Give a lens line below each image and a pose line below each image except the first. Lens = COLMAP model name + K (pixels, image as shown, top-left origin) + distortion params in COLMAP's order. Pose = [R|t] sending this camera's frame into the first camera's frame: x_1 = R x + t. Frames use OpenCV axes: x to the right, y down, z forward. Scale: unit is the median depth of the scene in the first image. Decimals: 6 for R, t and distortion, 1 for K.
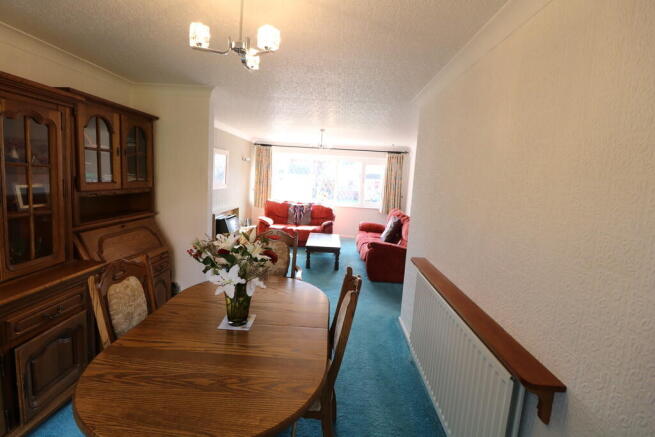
lens RADIAL K [[307.1, 0, 323.5], [0, 307.1, 210.3], [0, 0, 1]] dist [-0.001792, -0.000733]
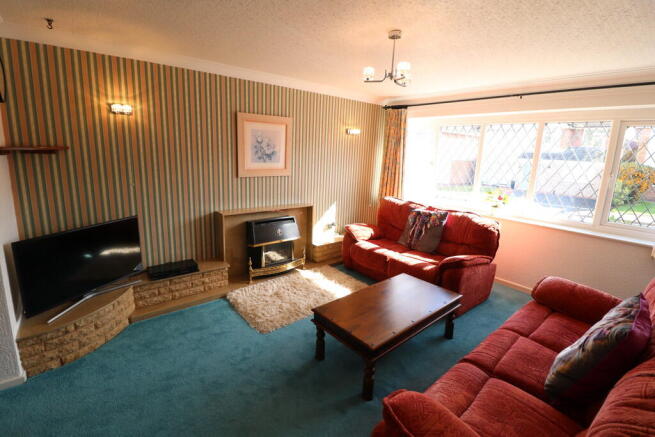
lens RADIAL K [[307.1, 0, 323.5], [0, 307.1, 210.3], [0, 0, 1]] dist [-0.001792, -0.000733]
pose [[0.670435, 0.108249, -0.734030, 0.186711], [-0.078695, 0.994094, 0.074723, -0.044072], [0.737784, 0.007668, 0.674994, 0.498509]]
